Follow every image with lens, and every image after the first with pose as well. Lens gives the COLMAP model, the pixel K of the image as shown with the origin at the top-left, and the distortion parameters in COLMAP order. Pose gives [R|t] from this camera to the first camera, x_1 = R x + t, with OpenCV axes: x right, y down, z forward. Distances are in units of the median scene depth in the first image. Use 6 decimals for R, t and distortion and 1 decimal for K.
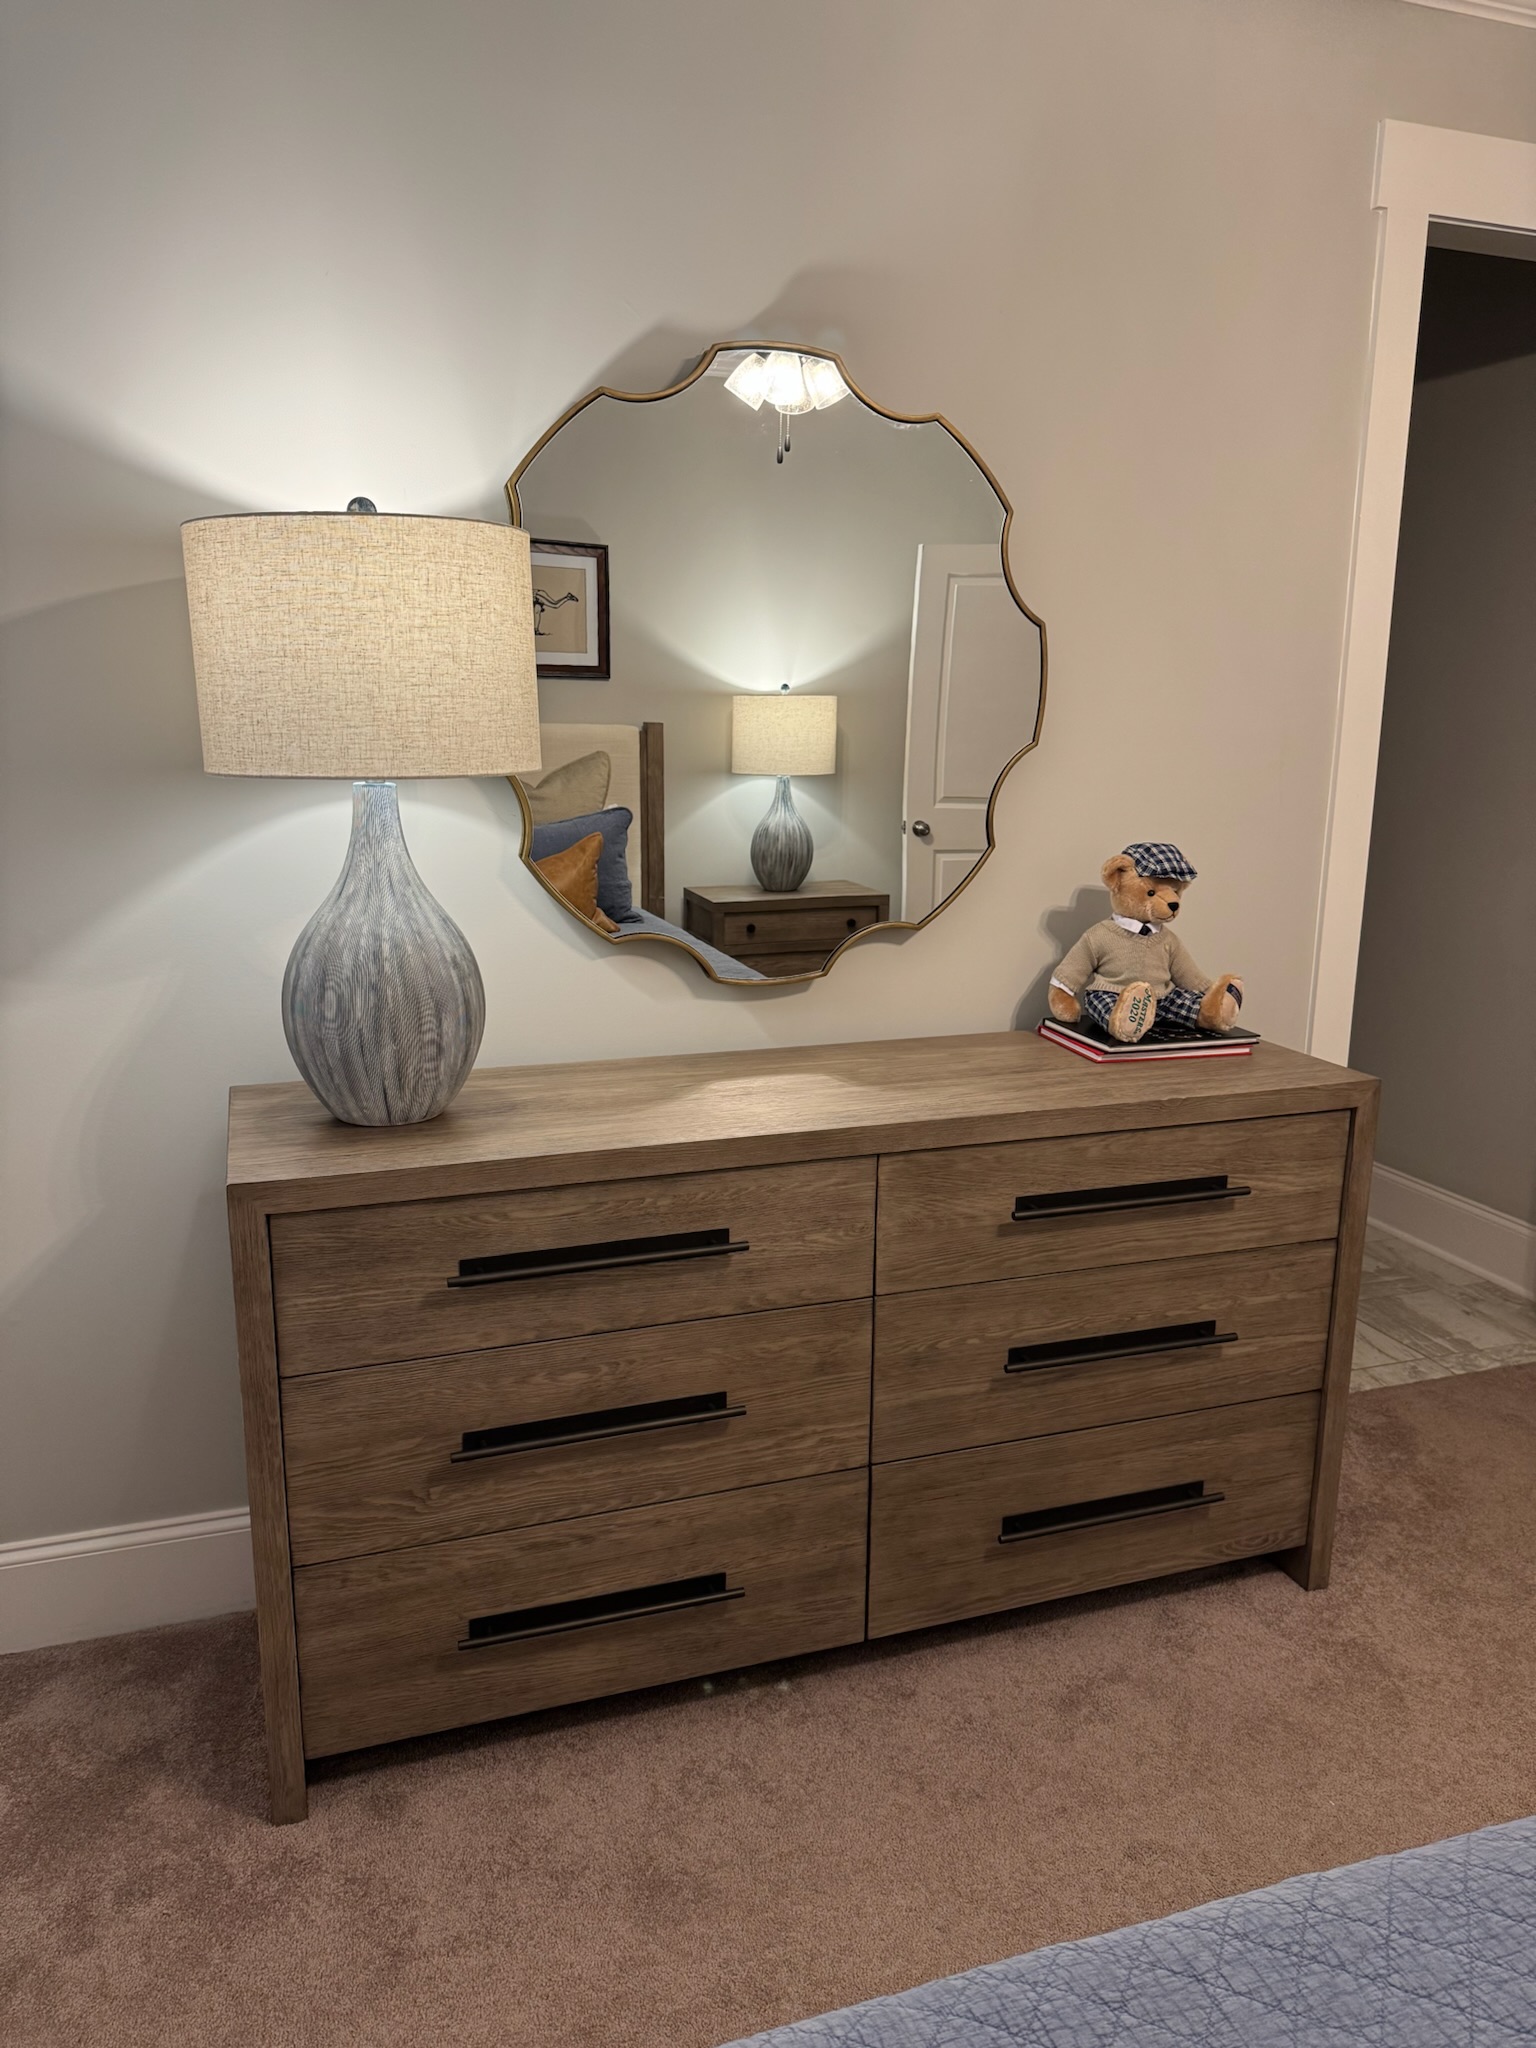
lens RADIAL K [[1421.5, 0, 768.0], [0, 1421.5, 1024.0], [0, 0, 1]] dist [0.154761, -0.281365]
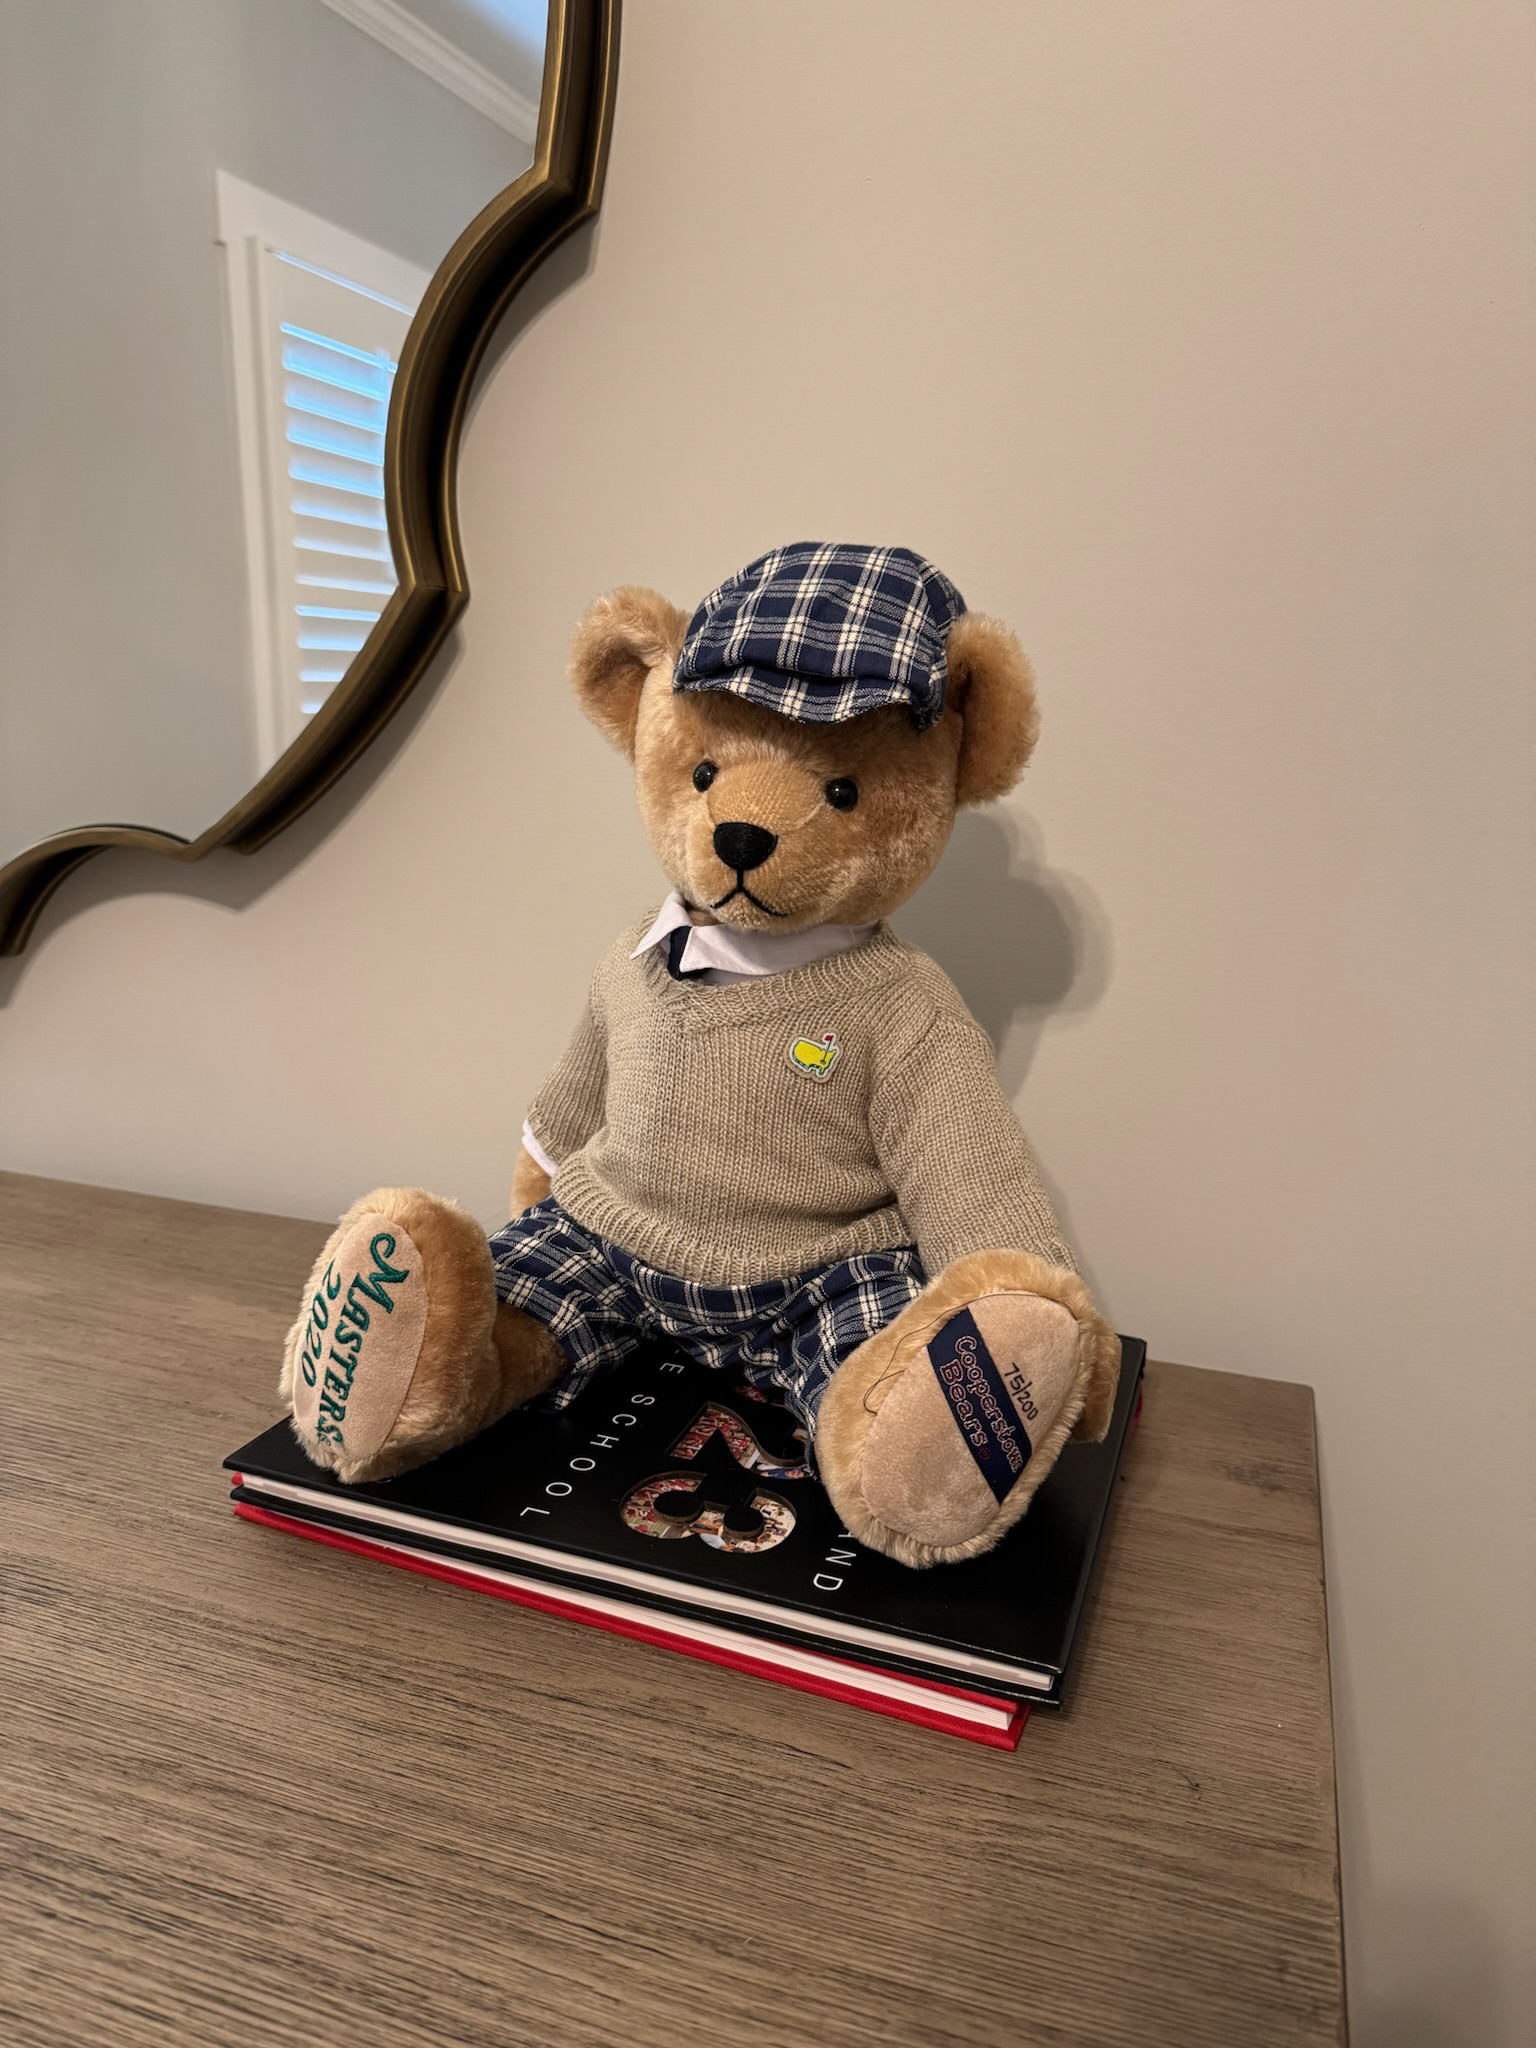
lens RADIAL K [[1421.5, 0, 768.0], [0, 1421.5, 1024.0], [0, 0, 1]] dist [0.154761, -0.281365]
pose [[0.786659, 0.152453, -0.598269, 0.467735], [-0.150556, 0.987148, 0.053582, -0.079813], [0.598749, 0.047922, 0.799502, 0.981975]]
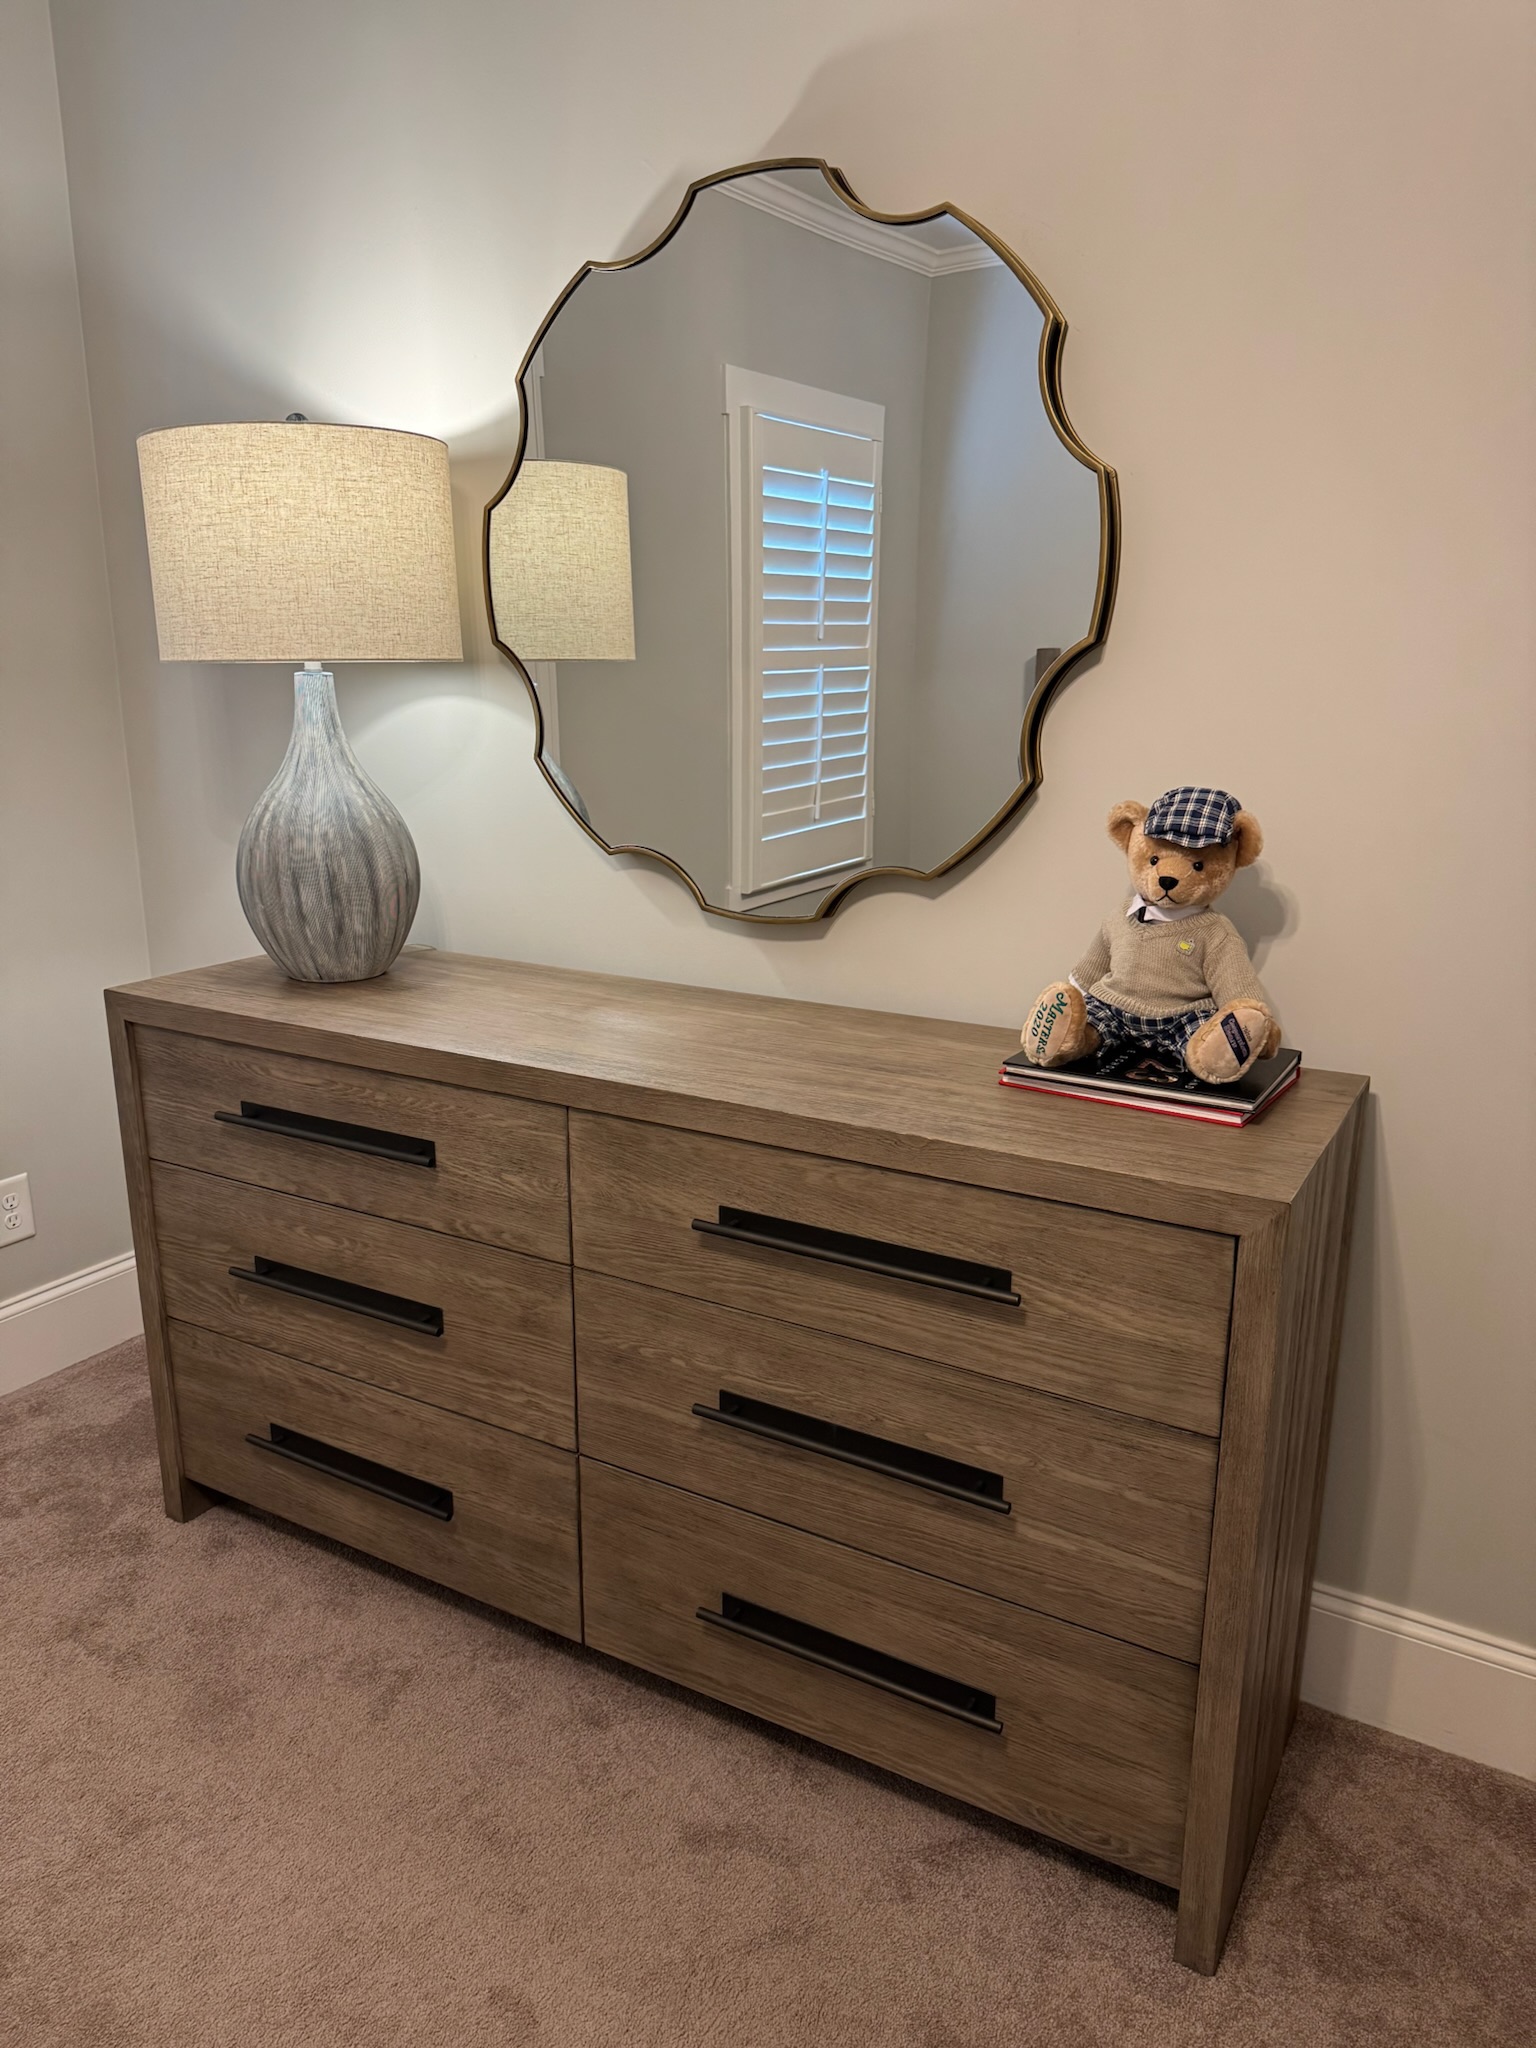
lens RADIAL K [[1421.5, 0, 768.0], [0, 1421.5, 1024.0], [0, 0, 1]] dist [0.154761, -0.281365]
pose [[0.652577, 0.181066, -0.735771, 0.768333], [-0.158773, 0.982148, 0.100877, -0.064283], [0.740902, 0.050991, 0.669675, 0.484297]]
